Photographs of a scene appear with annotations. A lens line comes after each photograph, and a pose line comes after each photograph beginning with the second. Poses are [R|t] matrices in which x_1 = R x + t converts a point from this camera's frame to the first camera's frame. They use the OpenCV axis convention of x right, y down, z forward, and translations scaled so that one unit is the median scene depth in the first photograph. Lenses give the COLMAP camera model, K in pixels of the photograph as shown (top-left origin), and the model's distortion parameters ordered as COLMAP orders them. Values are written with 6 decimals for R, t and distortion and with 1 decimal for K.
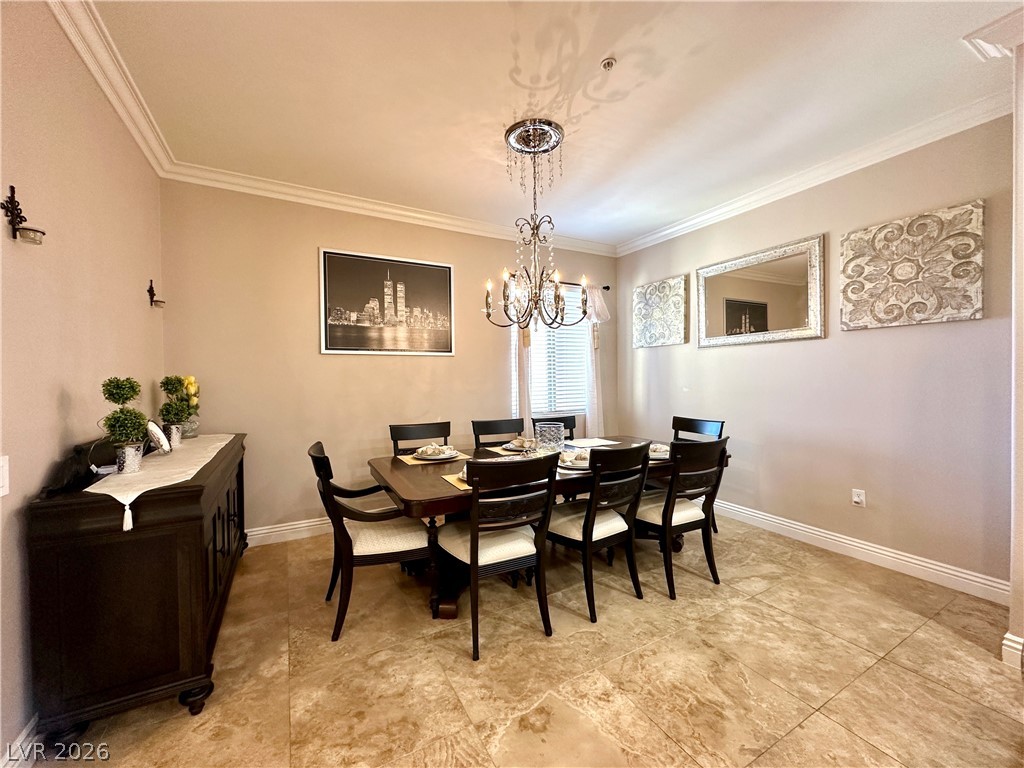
lens RADIAL K [[407.3, 0, 511.1], [0, 407.3, 383.4], [0, 0, 1]] dist [-0.001759, 0.000246]
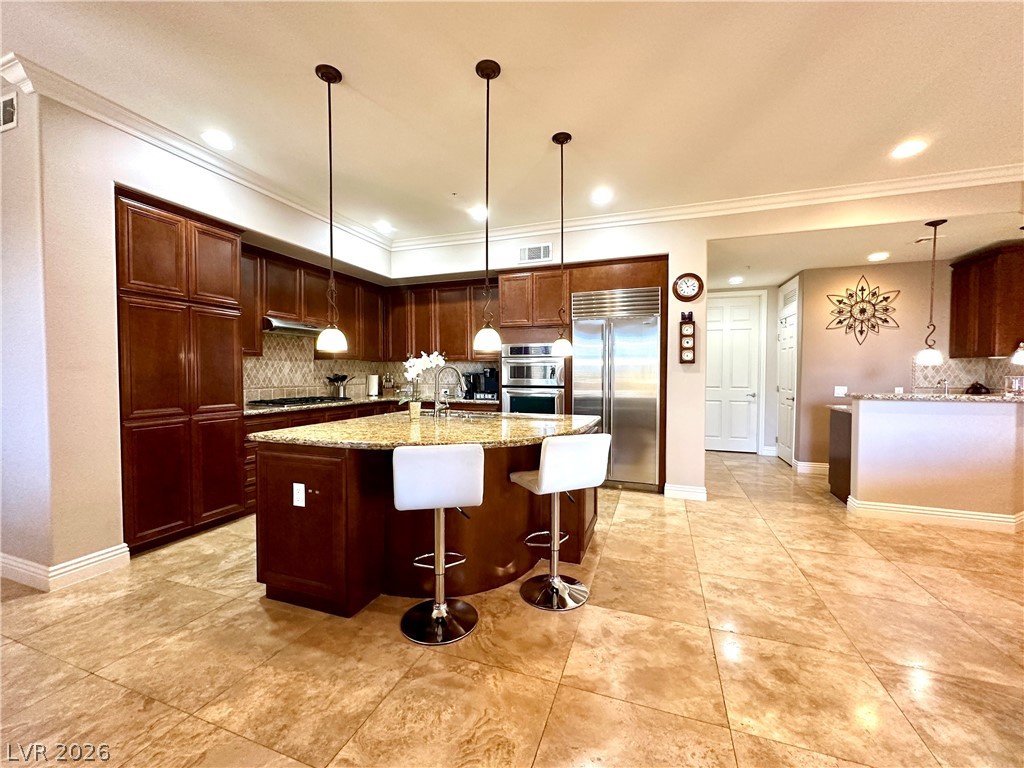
lens RADIAL K [[408.1, 0, 511.2], [0, 408.1, 383.7], [0, 0, 1]] dist [-0.003440, 0.000404]
pose [[-0.654900, -0.010482, 0.755643, -0.393259], [0.016615, 0.999462, 0.028264, 0.026983], [-0.755533, 0.031065, -0.654374, 0.456322]]
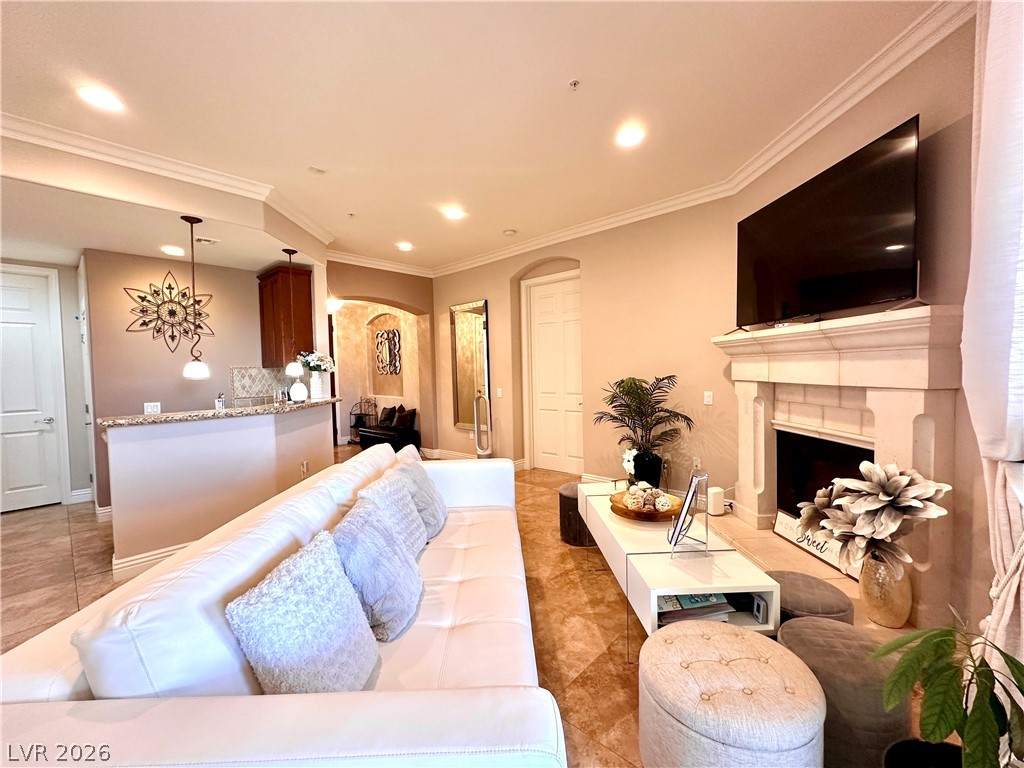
lens RADIAL K [[422.9, 0, 510.7], [0, 422.9, 385.8], [0, 0, 1]] dist [-0.002041, -0.000303]
pose [[-0.949046, 0.045983, -0.311766, -0.715208], [0.029862, 0.997968, 0.056288, 0.007440], [0.313721, 0.044110, -0.948490, 0.065846]]
